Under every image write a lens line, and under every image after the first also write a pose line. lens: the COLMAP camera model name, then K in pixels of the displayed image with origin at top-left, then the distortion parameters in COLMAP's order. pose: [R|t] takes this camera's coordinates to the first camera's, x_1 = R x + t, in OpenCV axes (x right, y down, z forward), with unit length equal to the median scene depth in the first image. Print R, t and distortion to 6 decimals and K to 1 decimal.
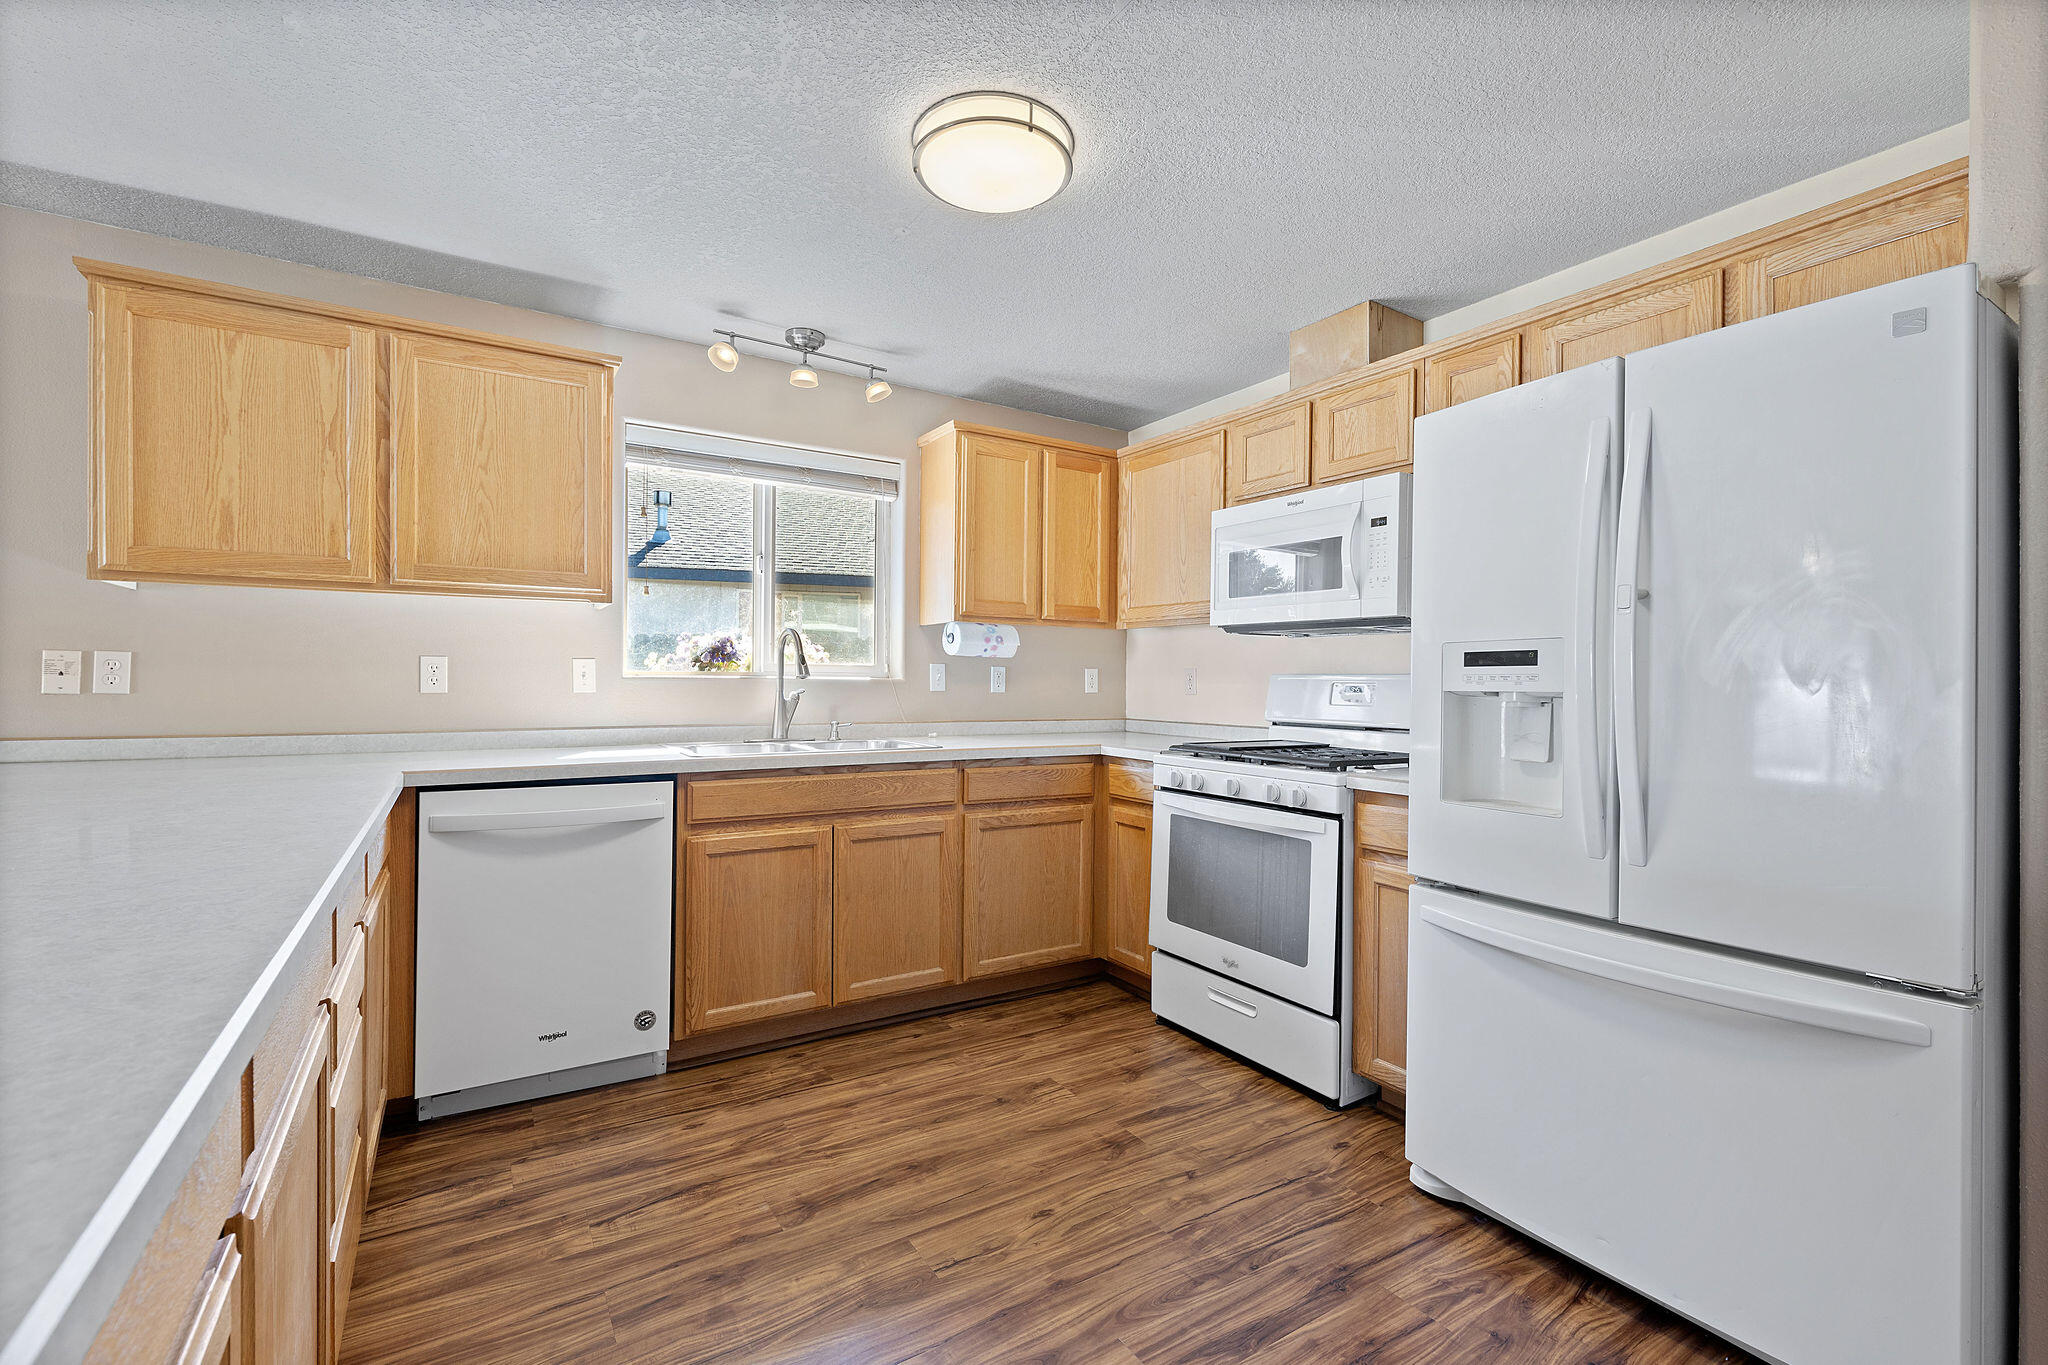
lens RADIAL K [[891.3, 0, 1012.3], [0, 891.3, 679.8], [0, 0, 1]] dist [-0.006067, -0.000925]
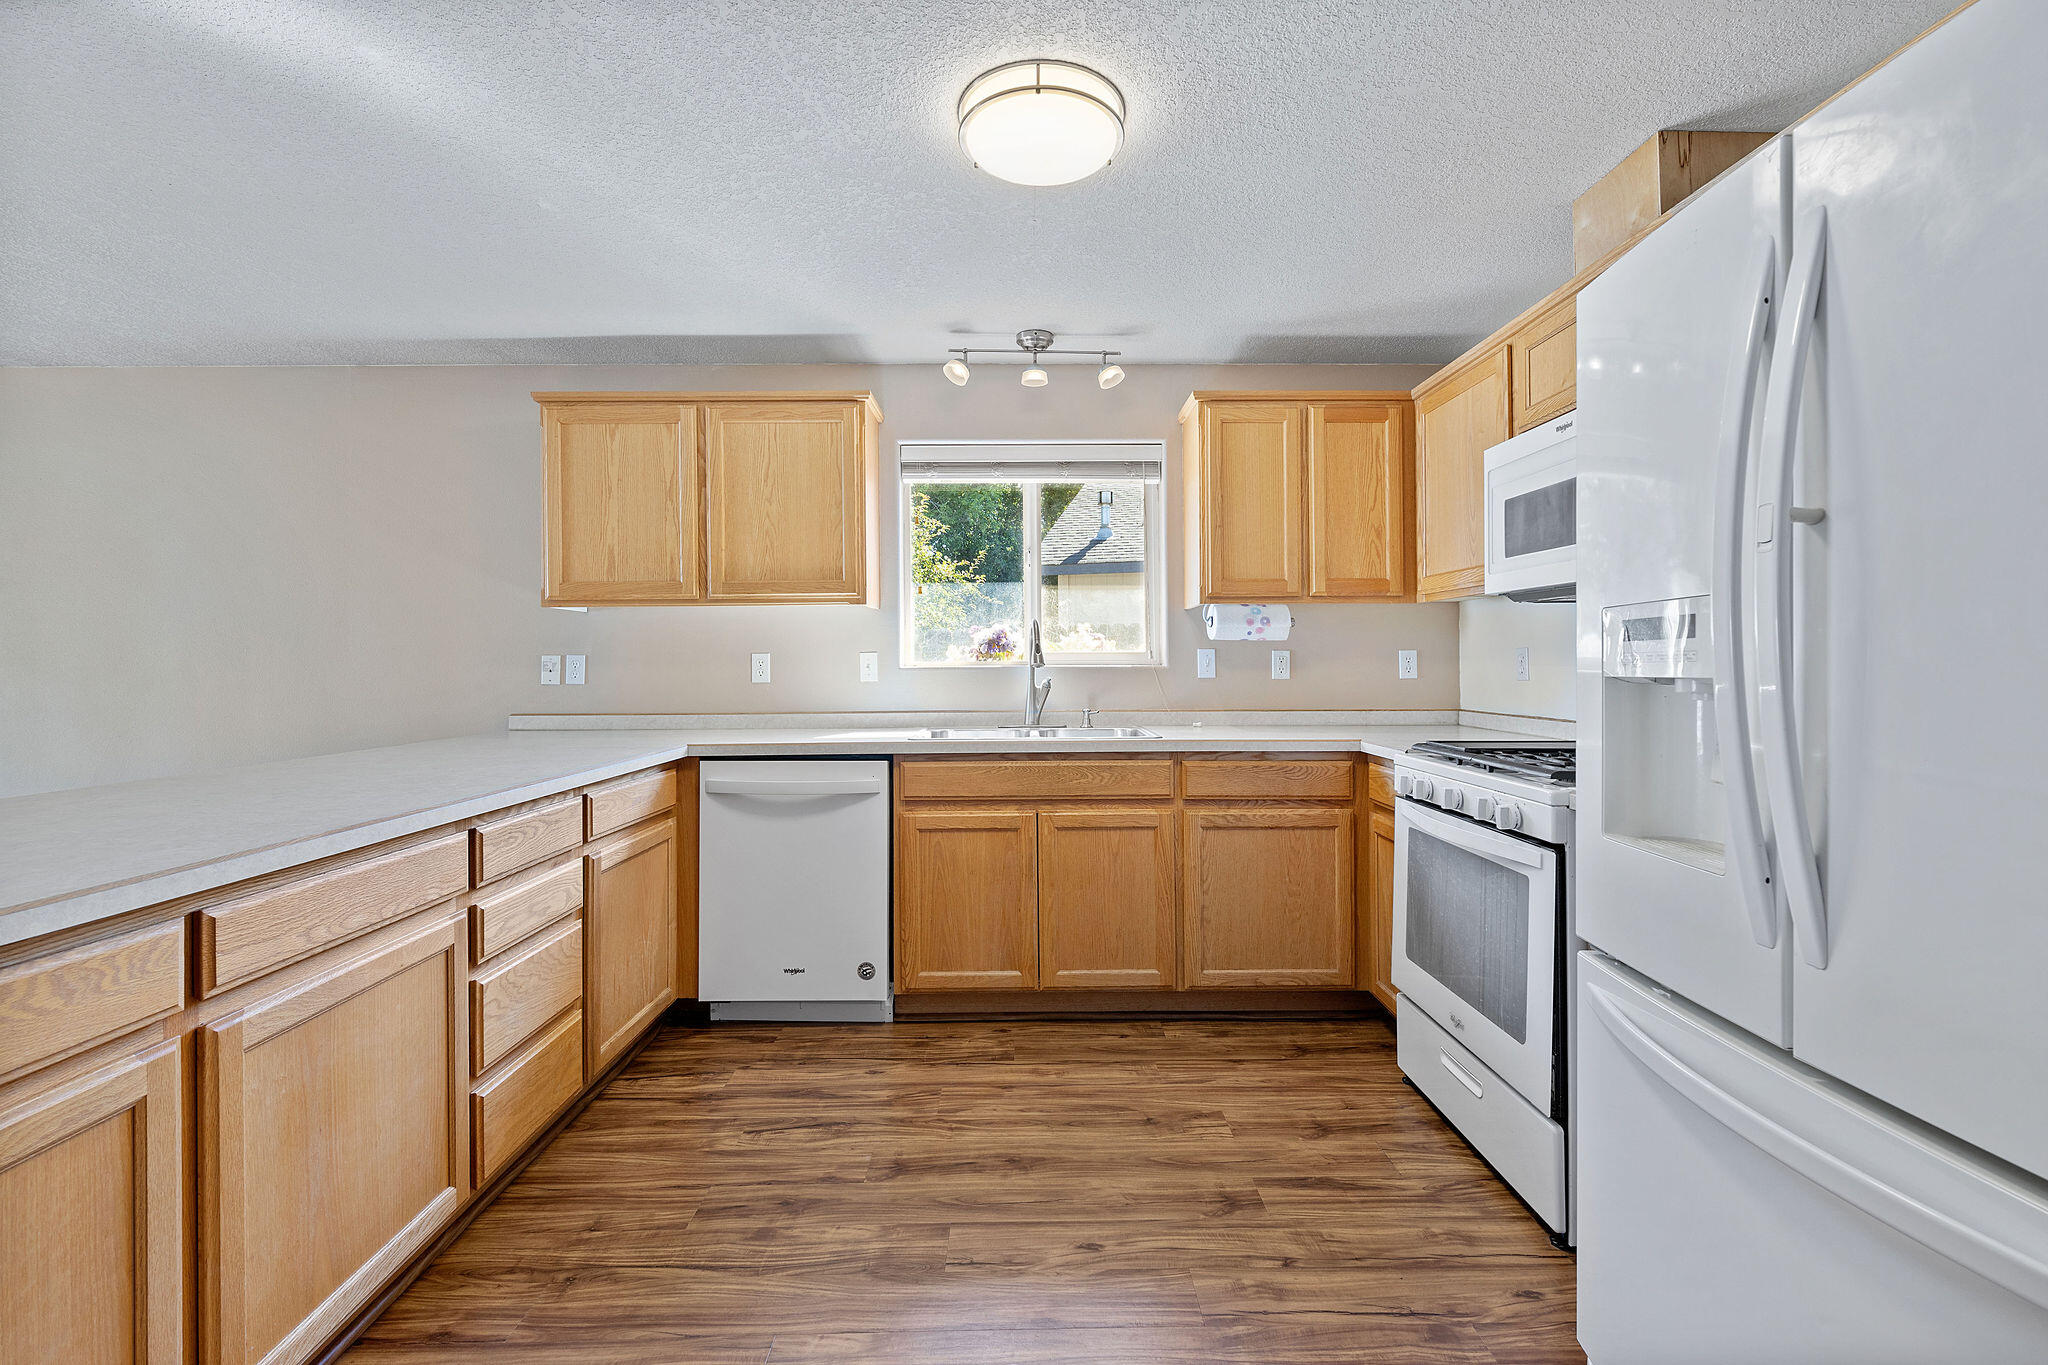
lens RADIAL K [[891.3, 0, 1017.6], [0, 891.3, 654.4], [0, 0, 1]] dist [-0.006067, -0.000925]
pose [[0.850550, -0.020128, -0.525509, 0.347297], [0.013411, 0.999772, -0.016587, 0.000657], [0.525724, 0.007060, 0.850626, 0.128490]]
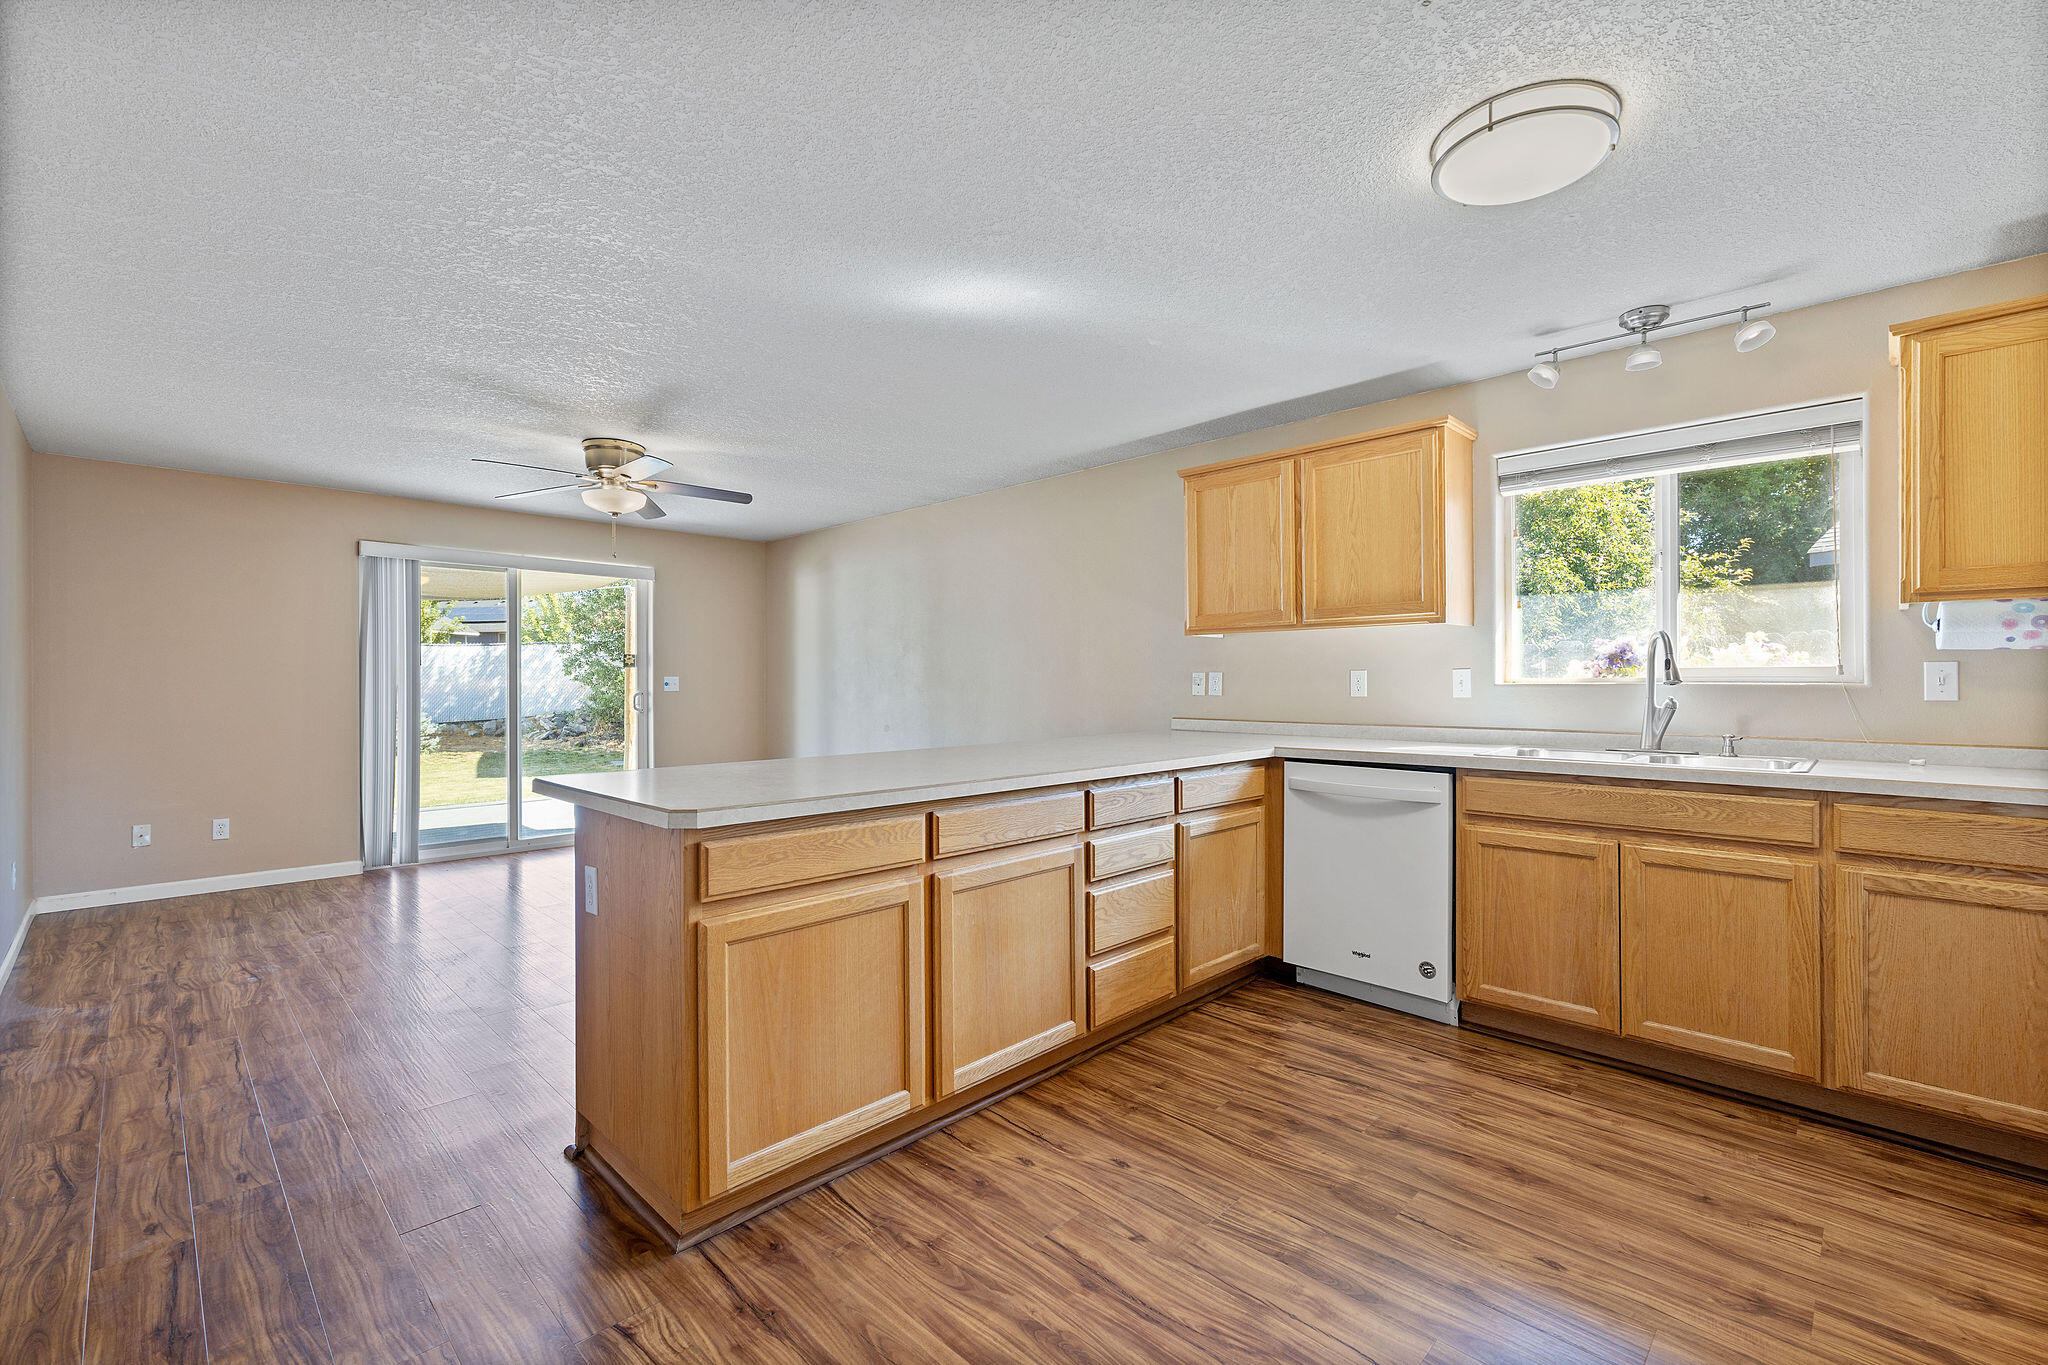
lens RADIAL K [[891.3, 0, 1019.0], [0, 891.3, 680.7], [0, 0, 1]] dist [-0.006067, -0.000925]
pose [[0.206682, -0.010060, -0.978356, 0.633948], [0.004075, 0.999947, -0.009421, 0.000534], [0.978400, -0.002039, 0.206712, 0.205061]]
